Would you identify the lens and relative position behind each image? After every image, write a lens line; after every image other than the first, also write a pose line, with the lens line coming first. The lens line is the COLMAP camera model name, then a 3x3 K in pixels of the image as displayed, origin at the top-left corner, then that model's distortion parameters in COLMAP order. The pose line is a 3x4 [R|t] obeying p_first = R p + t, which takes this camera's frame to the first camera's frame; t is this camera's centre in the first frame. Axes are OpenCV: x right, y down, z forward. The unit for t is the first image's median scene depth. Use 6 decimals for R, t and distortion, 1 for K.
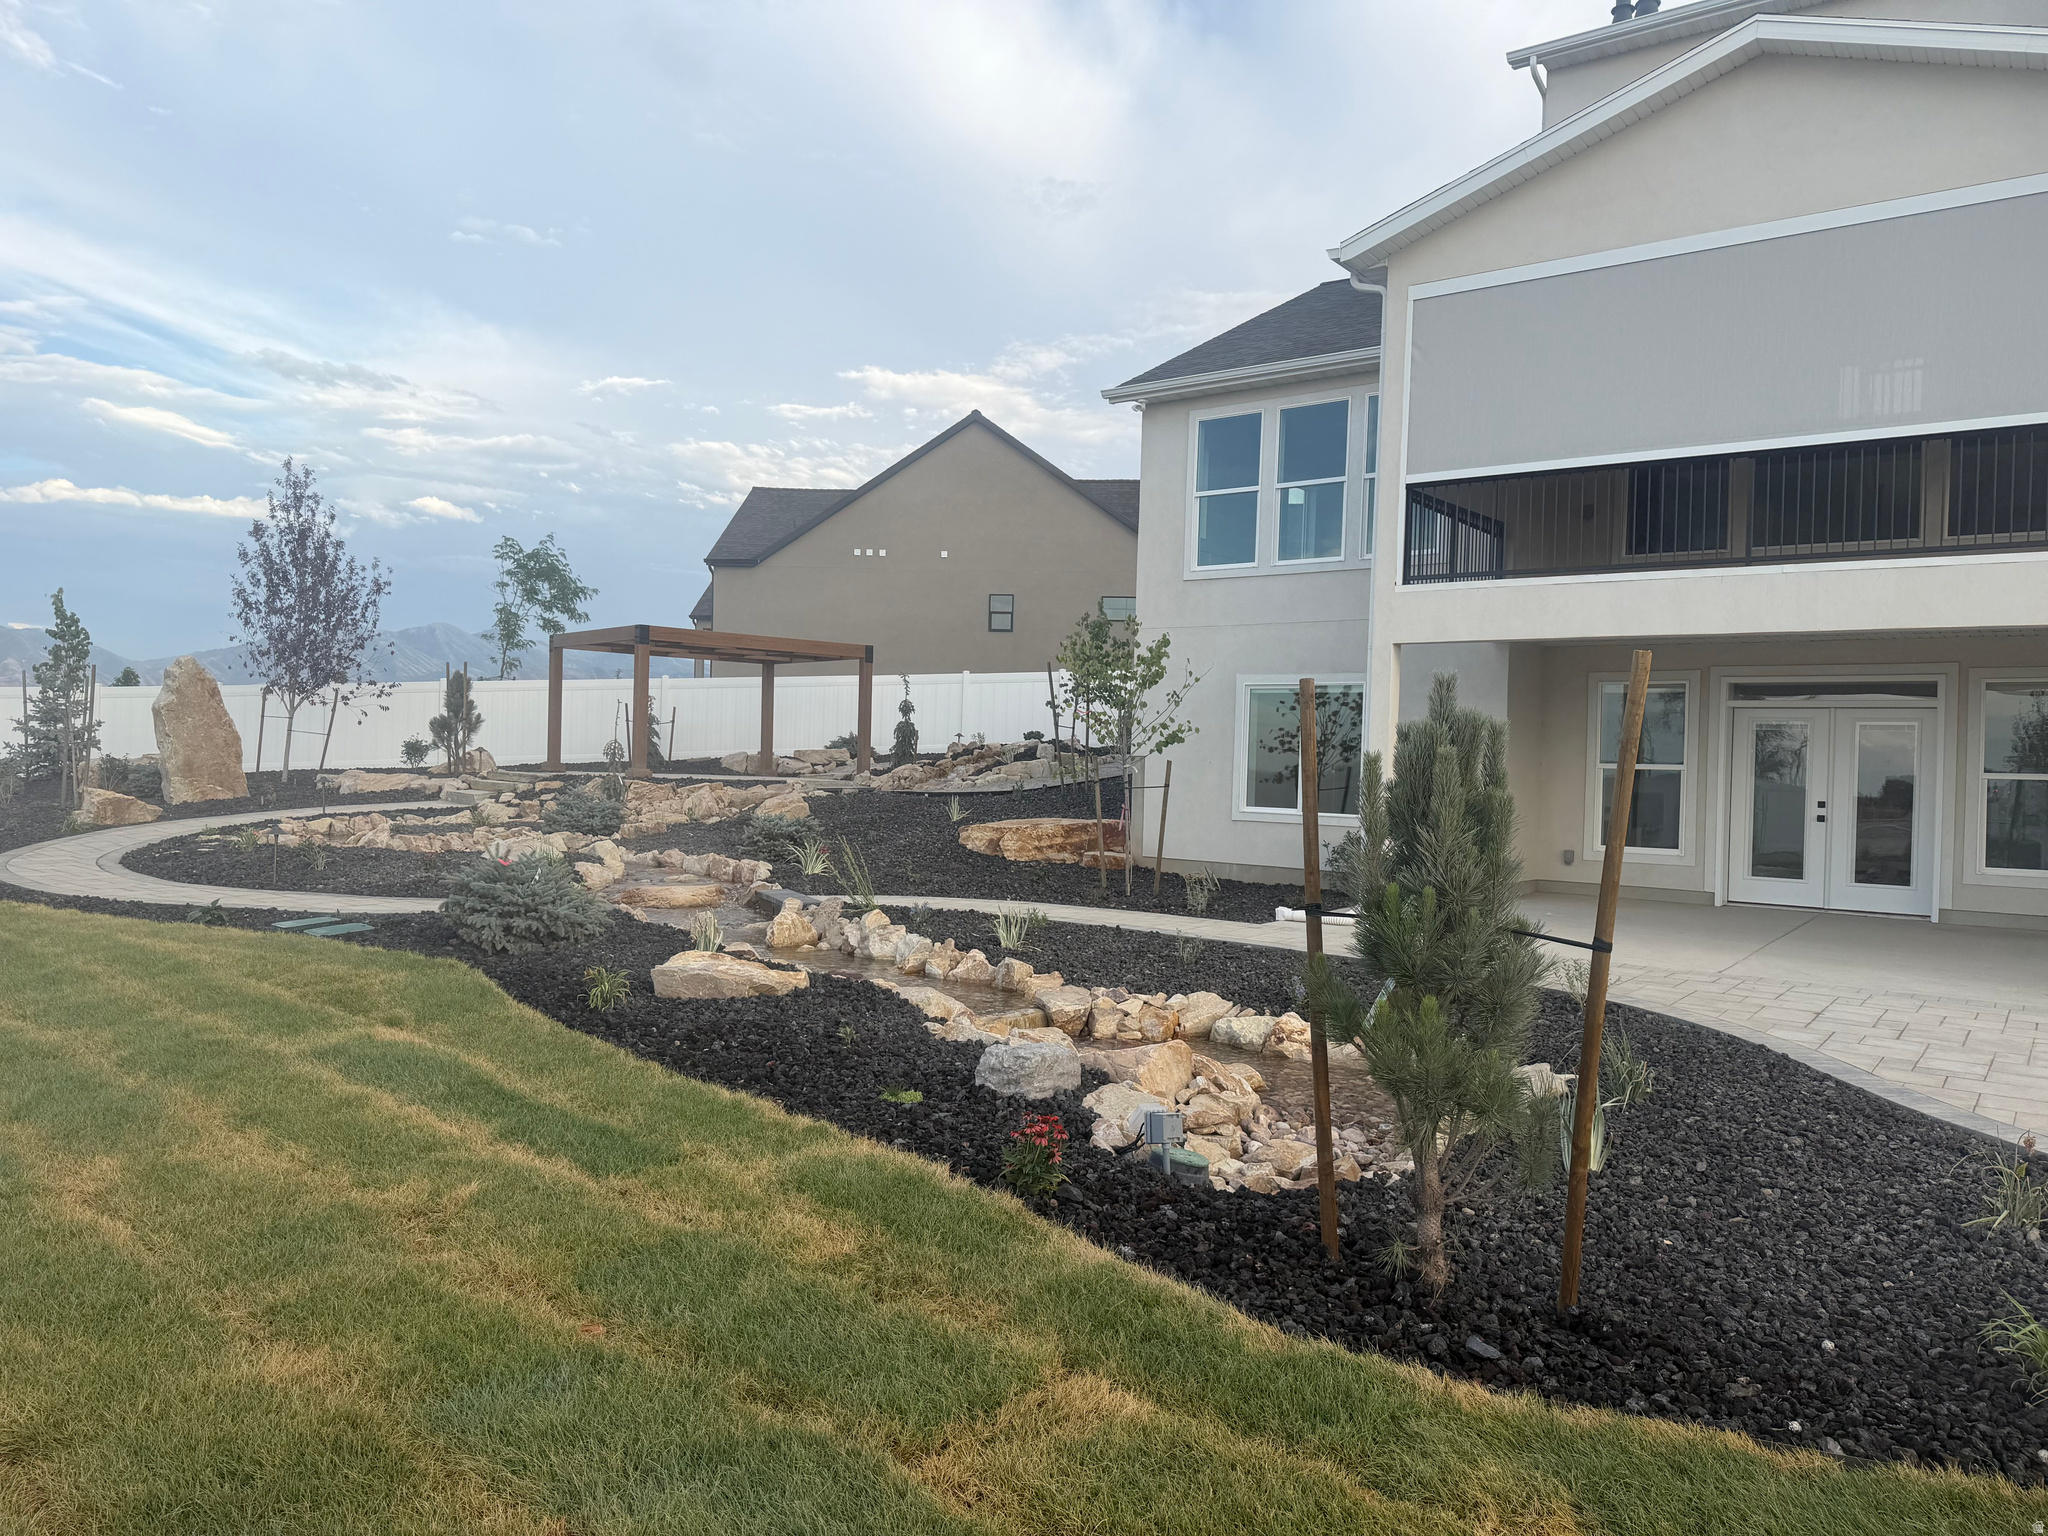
lens RADIAL K [[1442.7, 0, 1013.2], [0, 1442.7, 773.6], [0, 0, 1]] dist [0.141857, -0.263422]
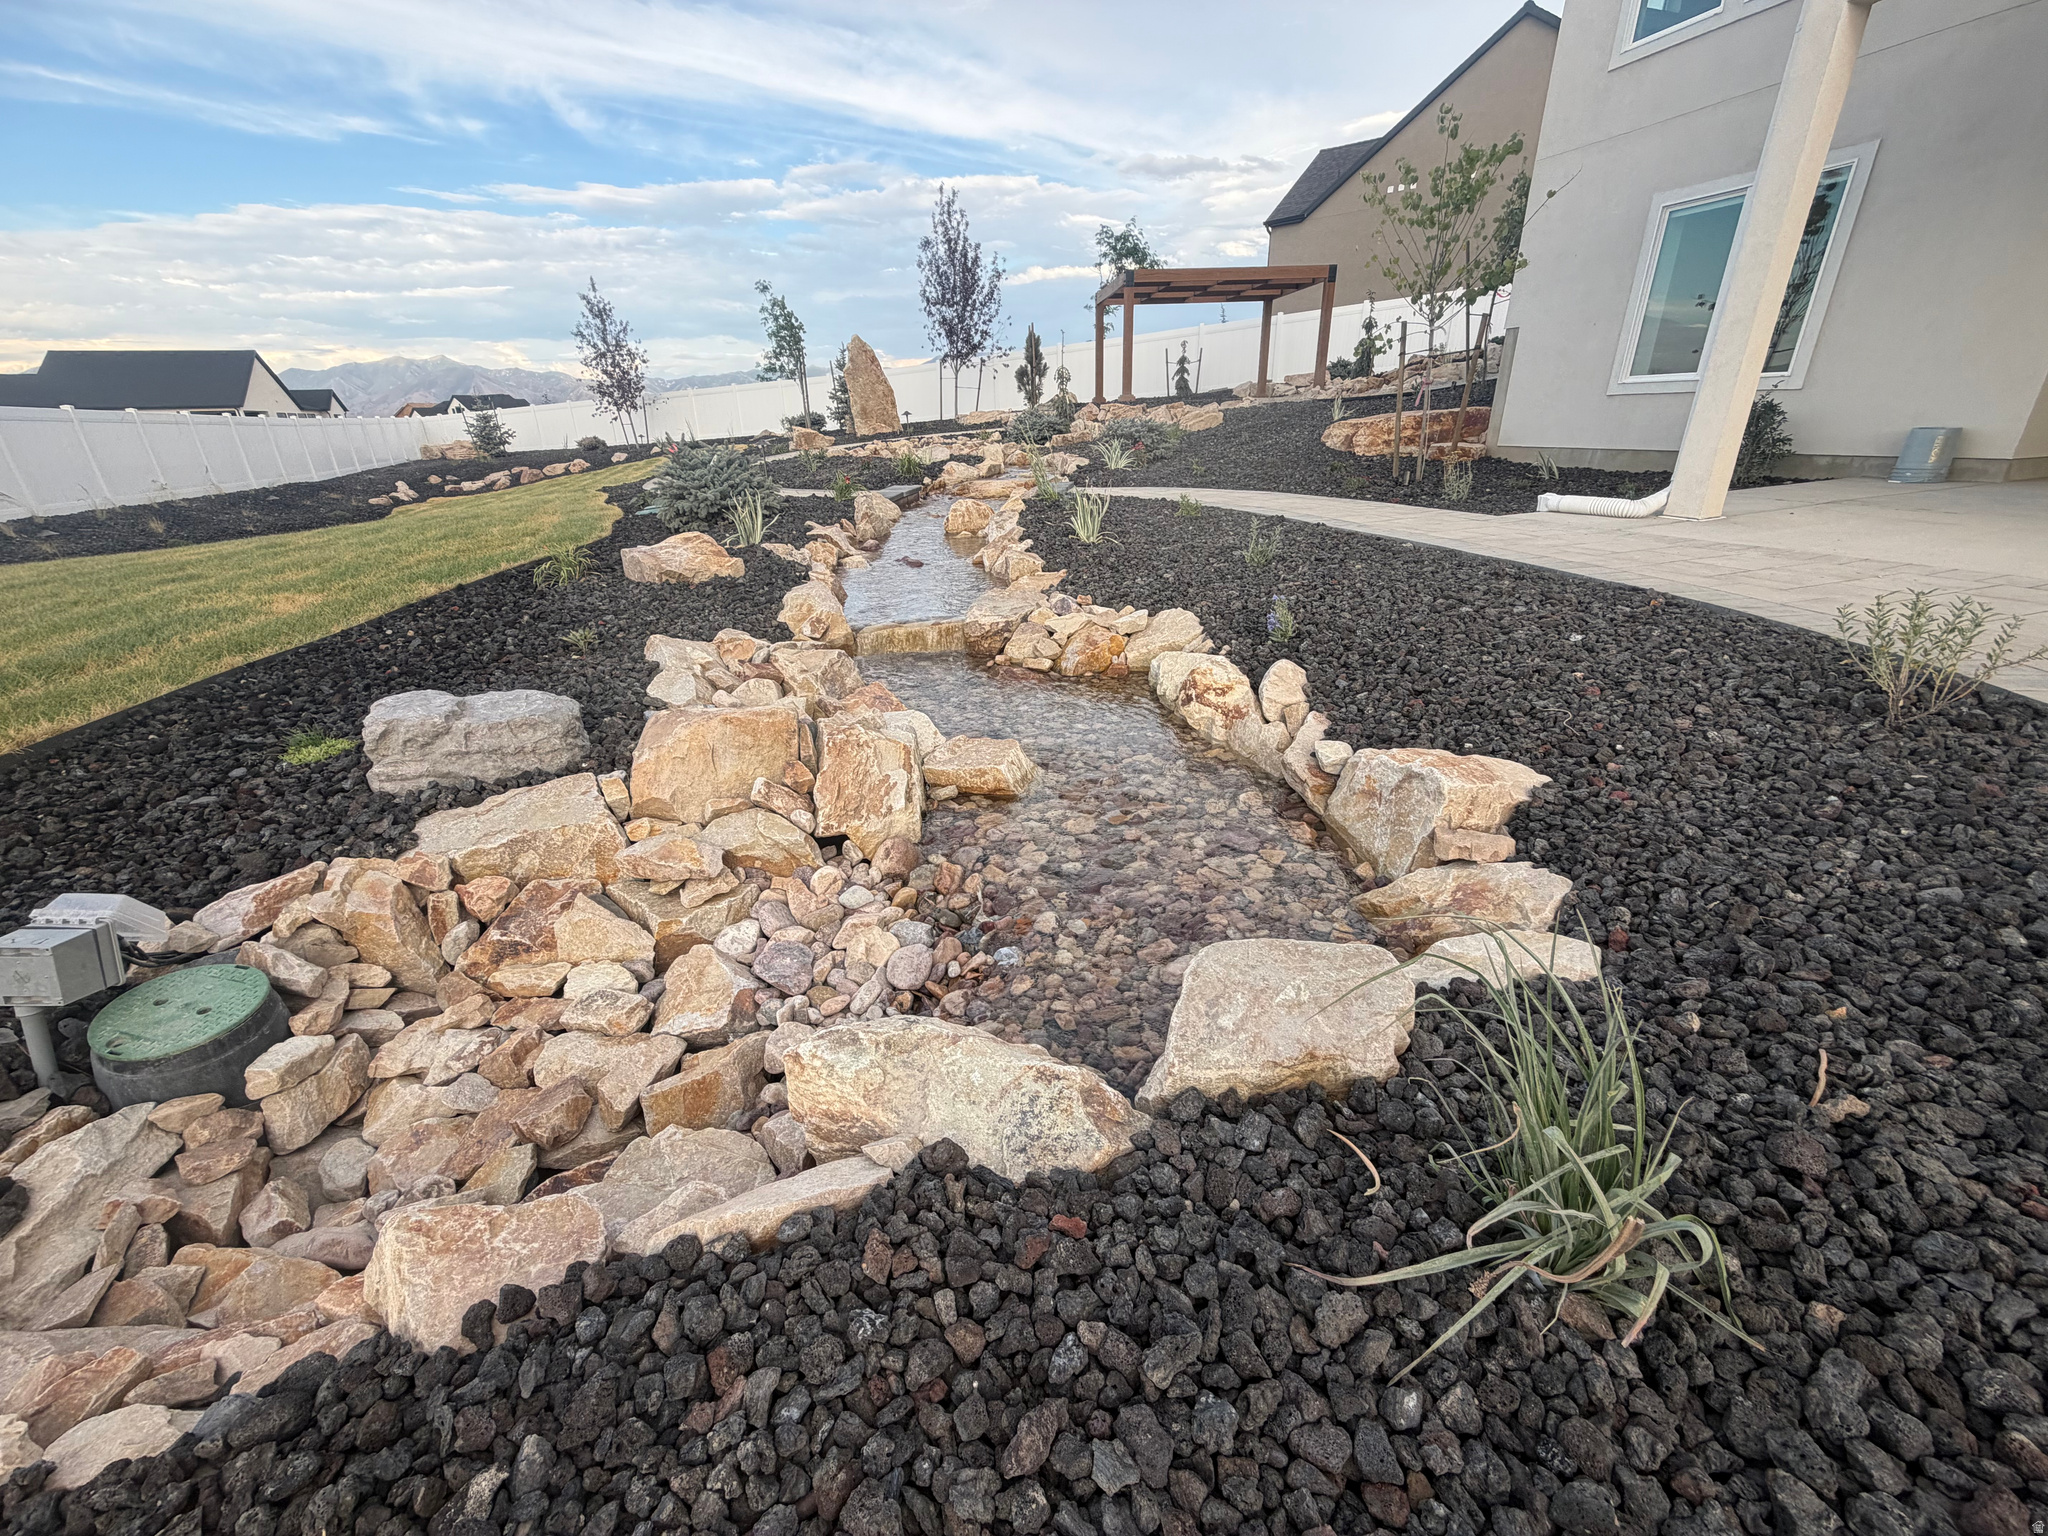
lens RADIAL K [[788.1, 0, 1029.3], [0, 788.1, 777.5], [0, 0, 1]] dist [0.001684, 0.000051]
pose [[0.821890, 0.187229, -0.537999, 0.091803], [0.049543, 0.917370, 0.394940, 0.019834], [0.567488, -0.351251, 0.744701, 0.191839]]
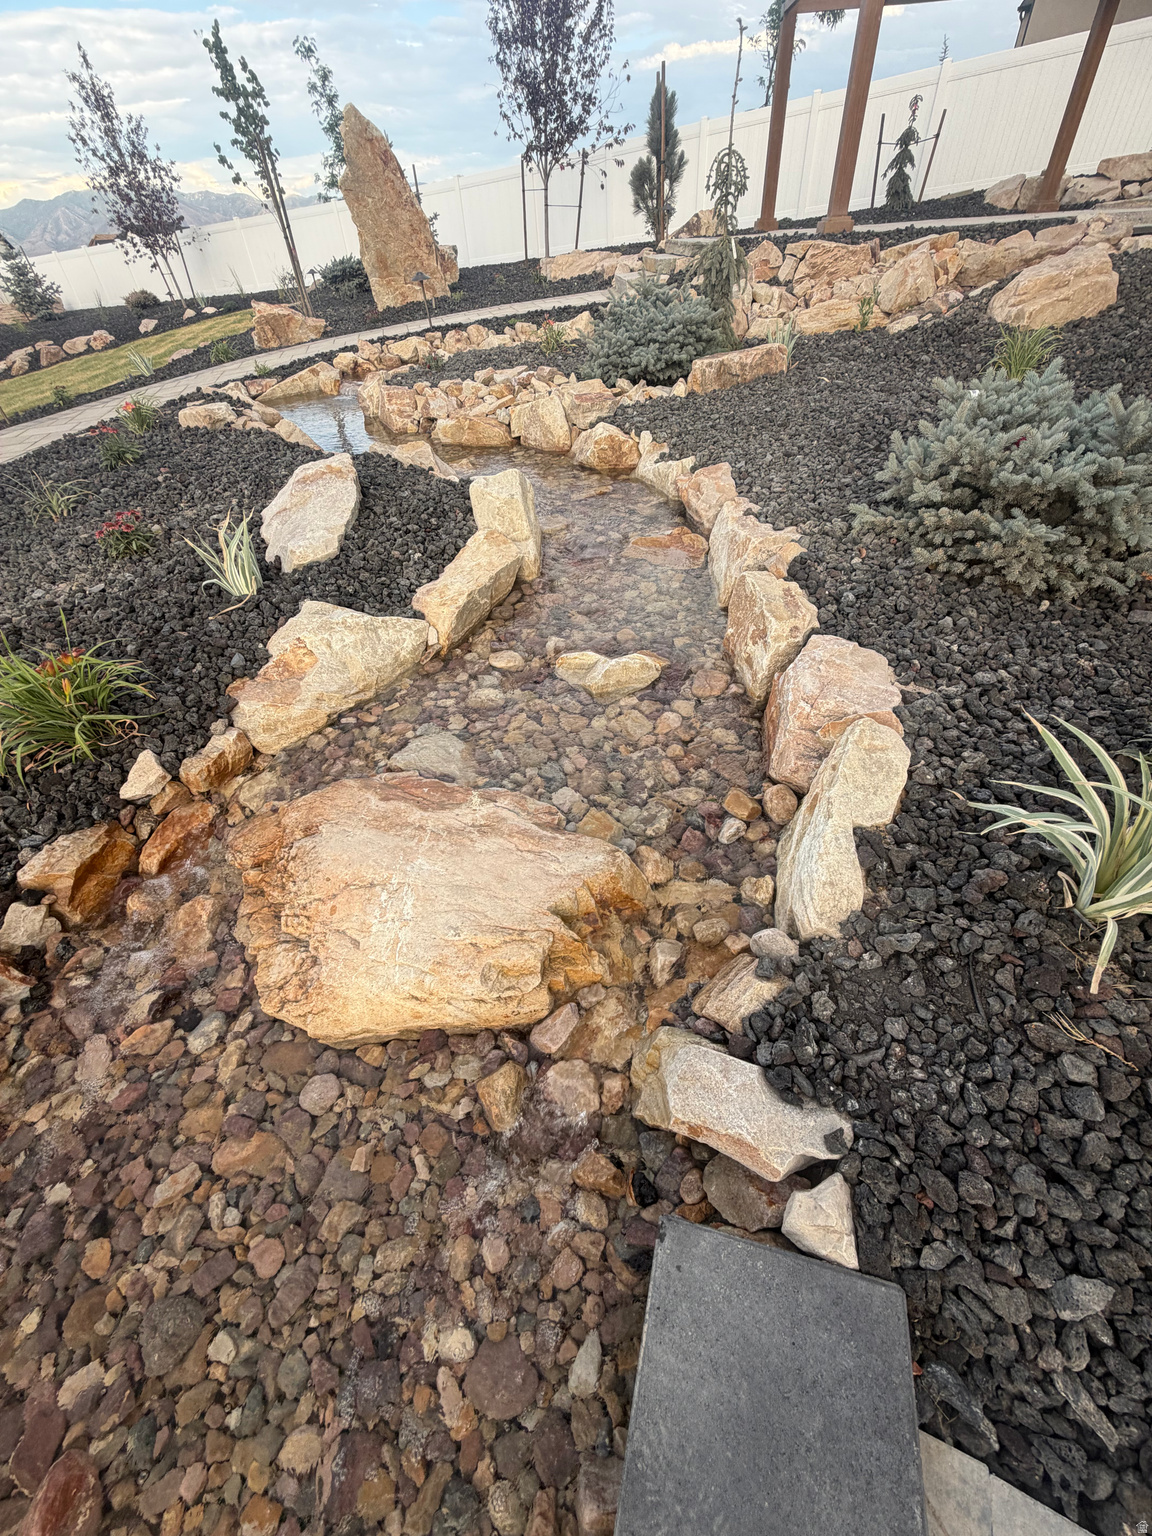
lens RADIAL K [[591.1, 0, 577.4], [0, 591.1, 757.3], [0, 0, 1]] dist [0.001684, 0.000051]
pose [[0.759506, 0.374166, -0.532119, -0.068331], [0.075001, 0.762190, 0.642994, 0.001253], [0.646162, -0.528267, 0.550824, 0.429896]]
